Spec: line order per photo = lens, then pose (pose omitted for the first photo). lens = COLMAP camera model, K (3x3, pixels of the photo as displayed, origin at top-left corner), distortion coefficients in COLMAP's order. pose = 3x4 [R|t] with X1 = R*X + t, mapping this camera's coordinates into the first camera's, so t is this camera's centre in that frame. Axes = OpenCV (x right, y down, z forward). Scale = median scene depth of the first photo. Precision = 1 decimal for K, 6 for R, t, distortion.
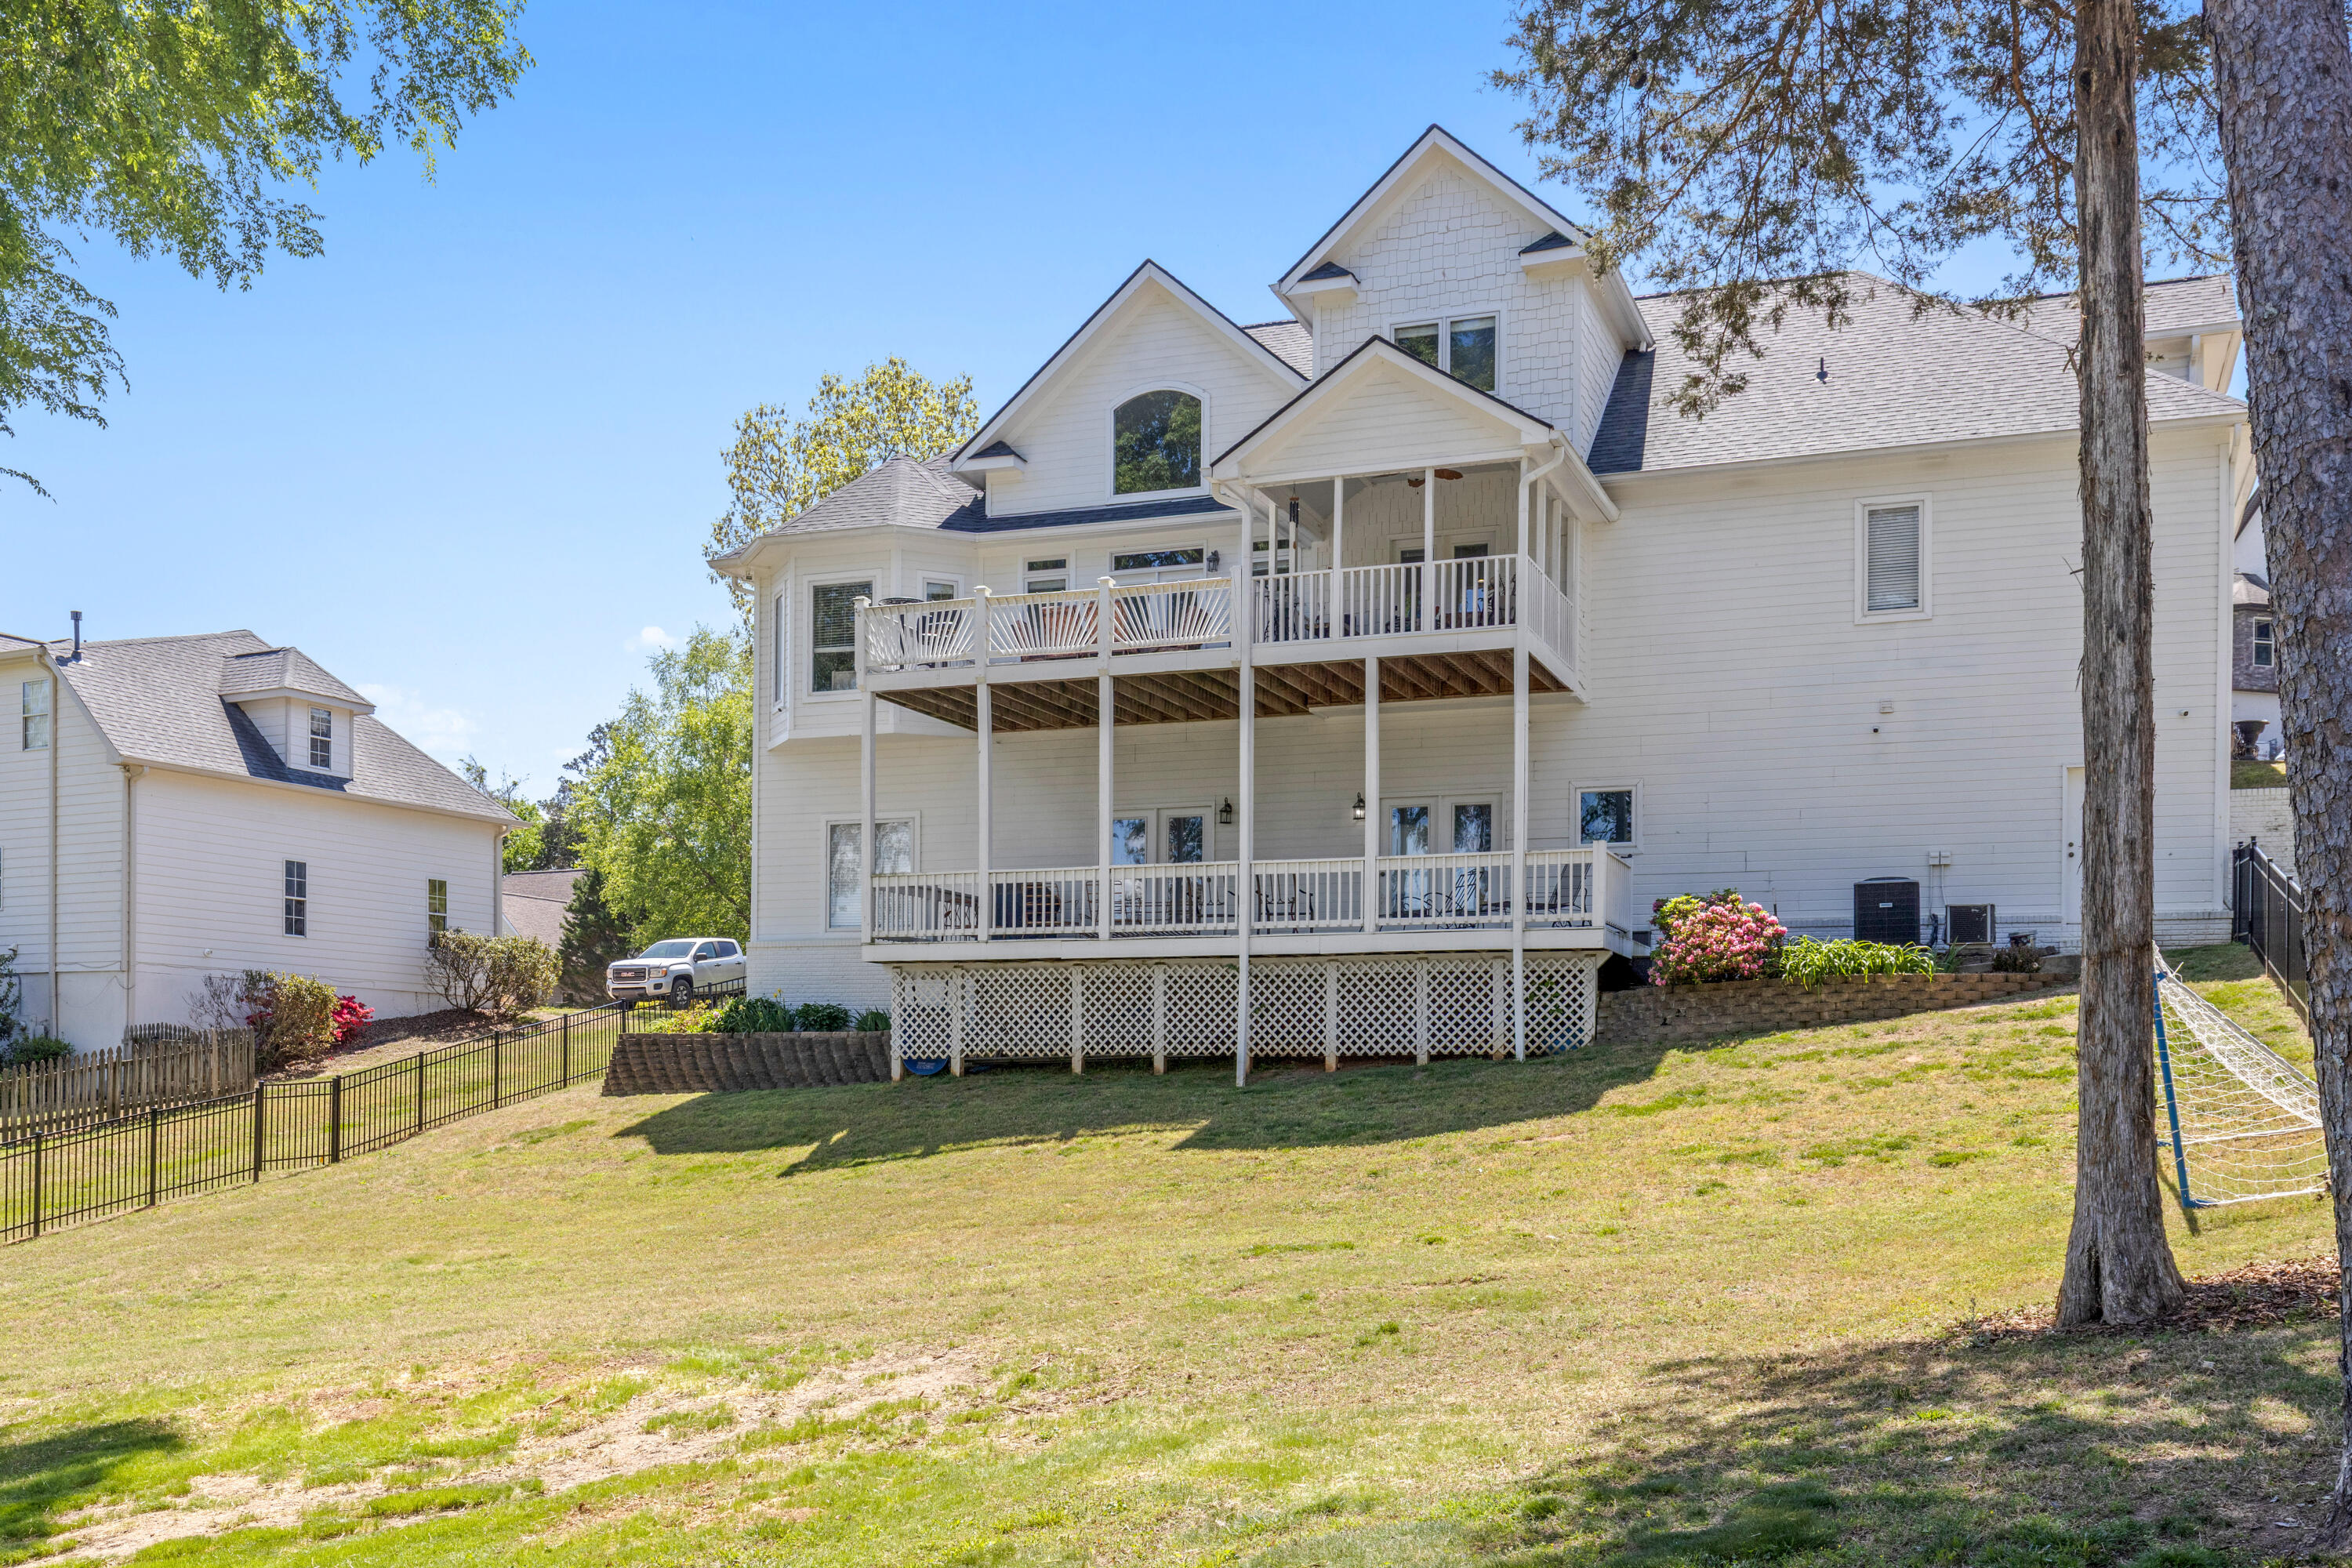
lens RADIAL K [[2113.0, 0, 1179.3], [0, 2113.0, 854.0], [0, 0, 1]] dist [0.008721, -0.002359]
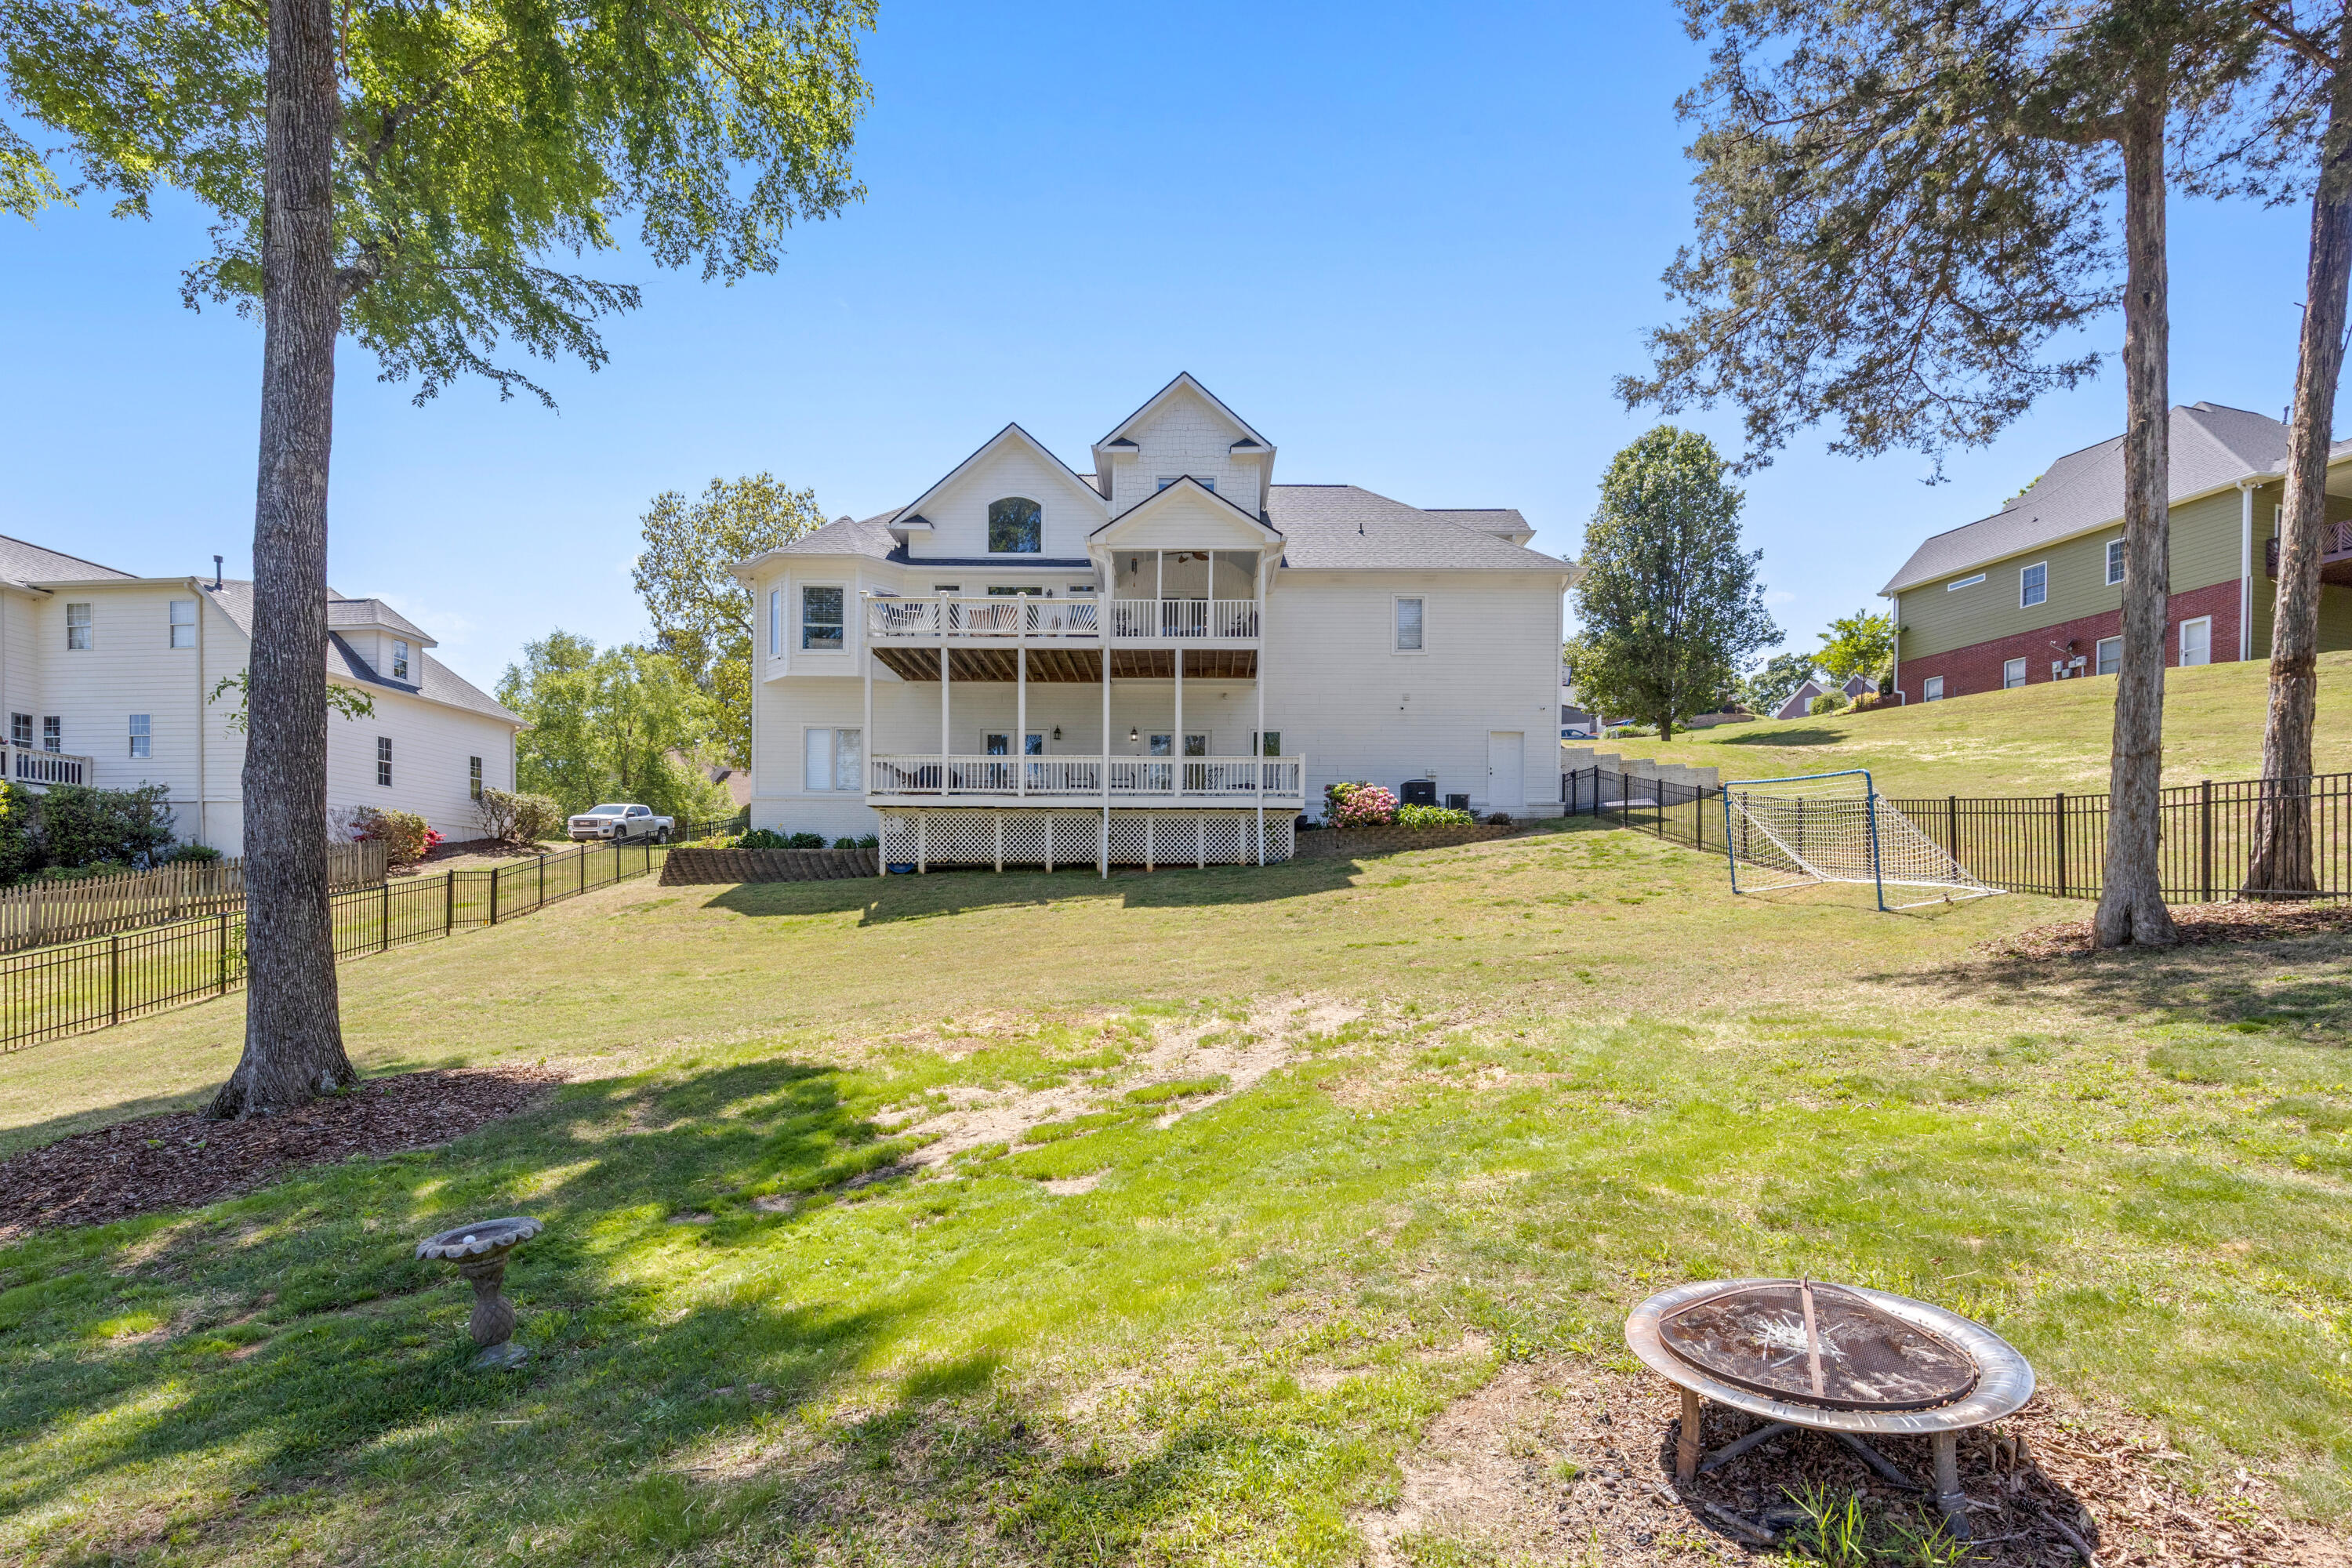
lens RADIAL K [[1078.4, 0, 1168.0], [0, 1078.4, 794.2], [0, 0, 1]] dist [0.008715, -0.000728]
pose [[0.941584, 0.040243, 0.334365, -0.219451], [-0.040509, 0.999160, -0.006181, 0.039493], [-0.334333, -0.007725, 0.942423, 0.115549]]
